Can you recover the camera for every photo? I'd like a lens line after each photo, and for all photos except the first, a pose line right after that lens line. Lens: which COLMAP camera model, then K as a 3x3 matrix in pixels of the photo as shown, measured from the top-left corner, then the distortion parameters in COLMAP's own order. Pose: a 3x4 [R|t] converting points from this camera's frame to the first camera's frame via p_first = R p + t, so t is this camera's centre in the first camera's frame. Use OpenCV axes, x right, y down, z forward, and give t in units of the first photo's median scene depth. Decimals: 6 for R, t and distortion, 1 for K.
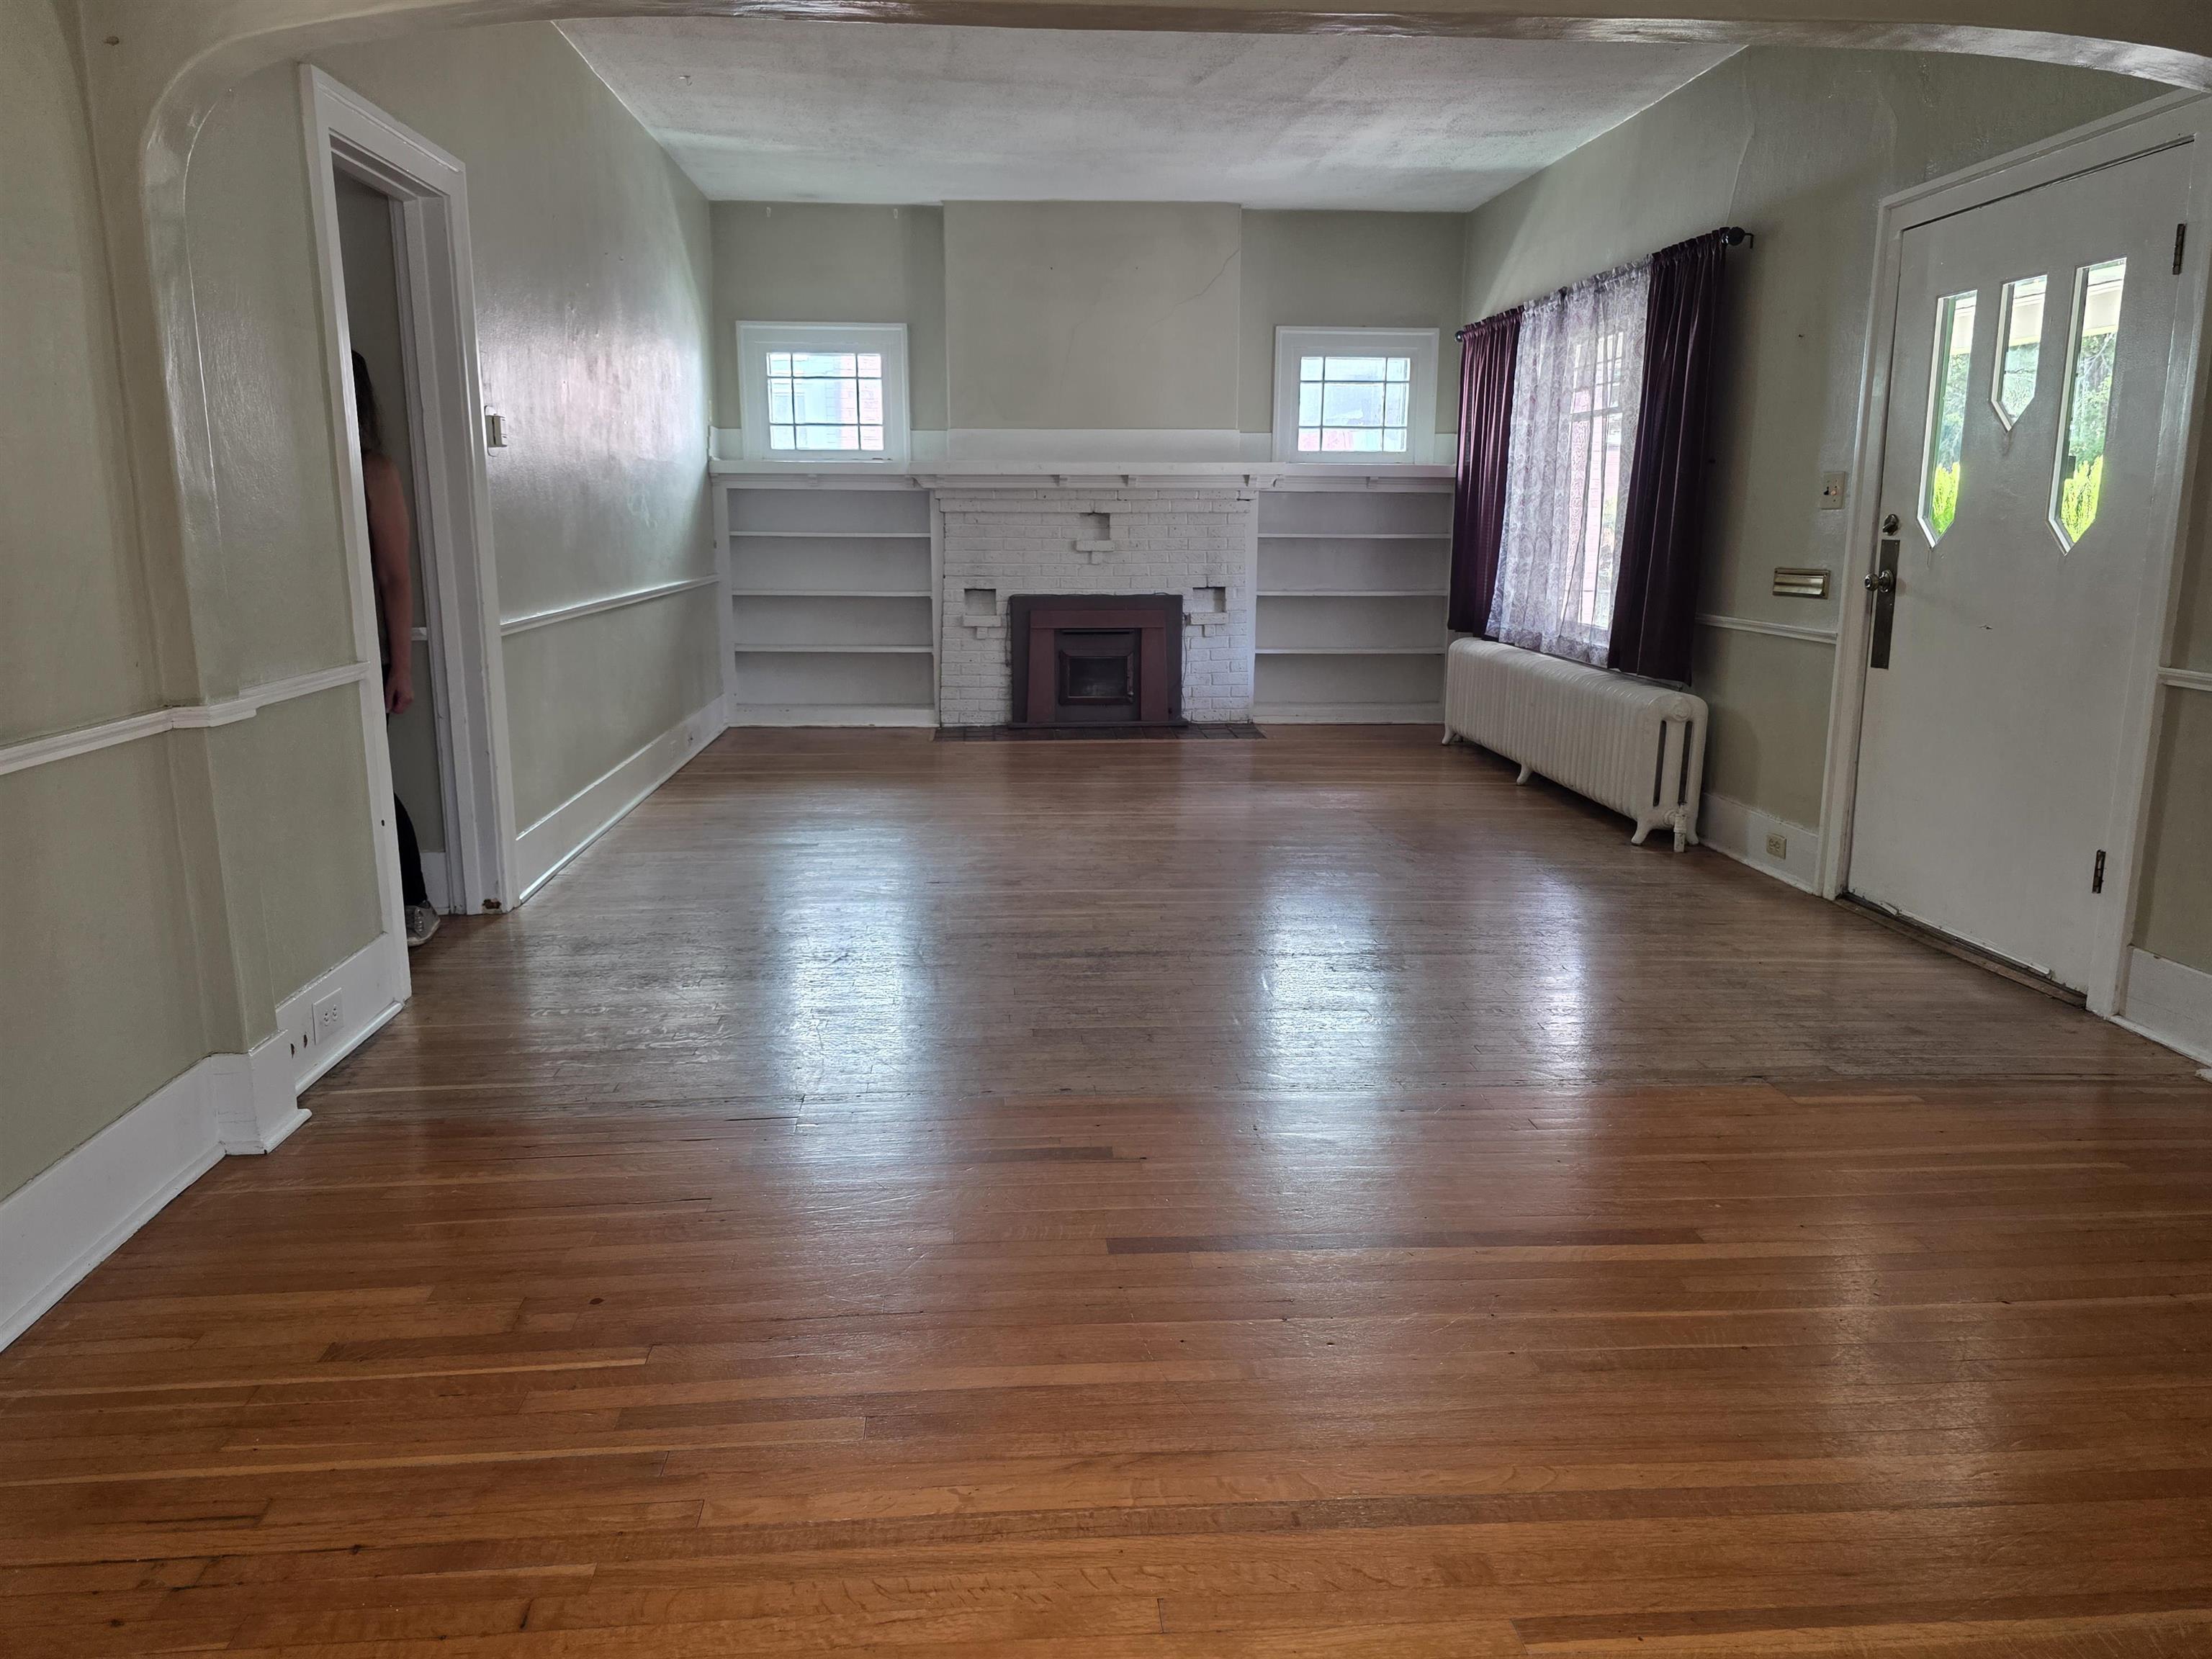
lens RADIAL K [[1486.8, 0, 1107.5], [0, 1486.8, 819.5], [0, 0, 1]] dist [0.052534, -0.046651]
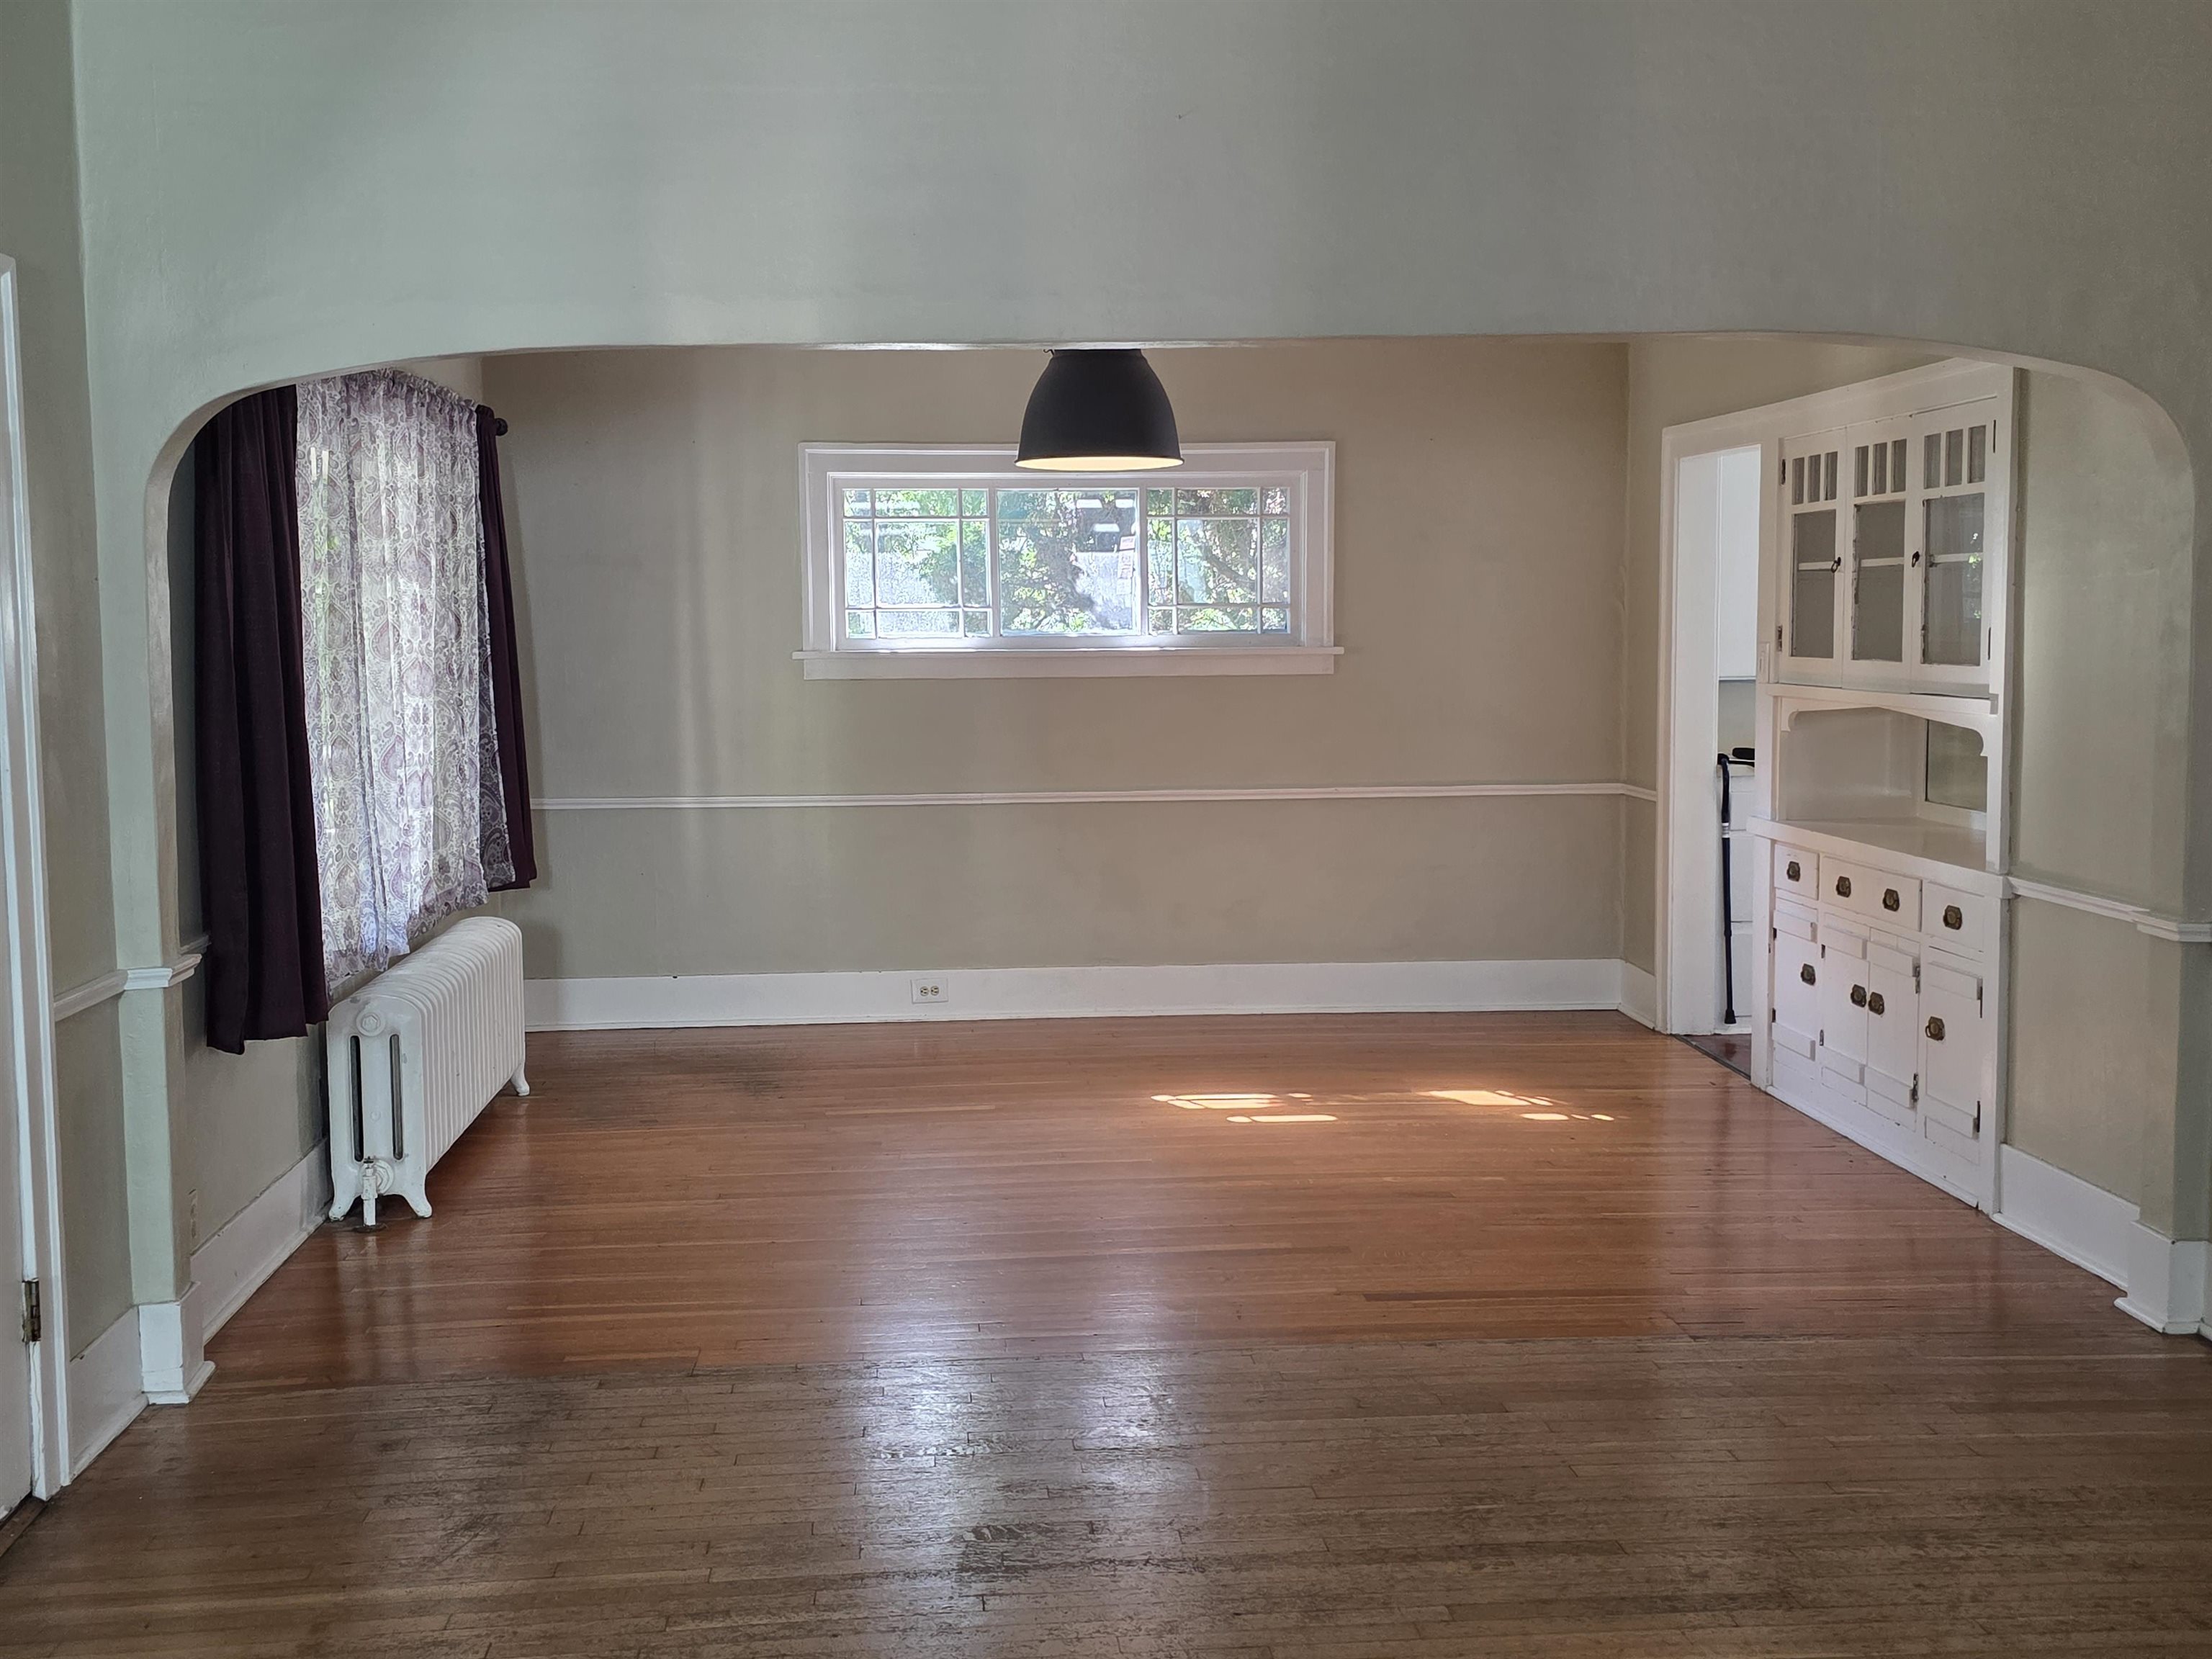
lens RADIAL K [[2206.1, 0, 1104.3], [0, 2206.1, 826.3], [0, 0, 1]] dist [0.008364, 0.000000]
pose [[-0.999891, 0.014414, -0.003176, 0.073779], [0.012865, 0.956563, 0.291241, -0.226689], [0.007236, 0.291169, -0.956644, 0.912727]]
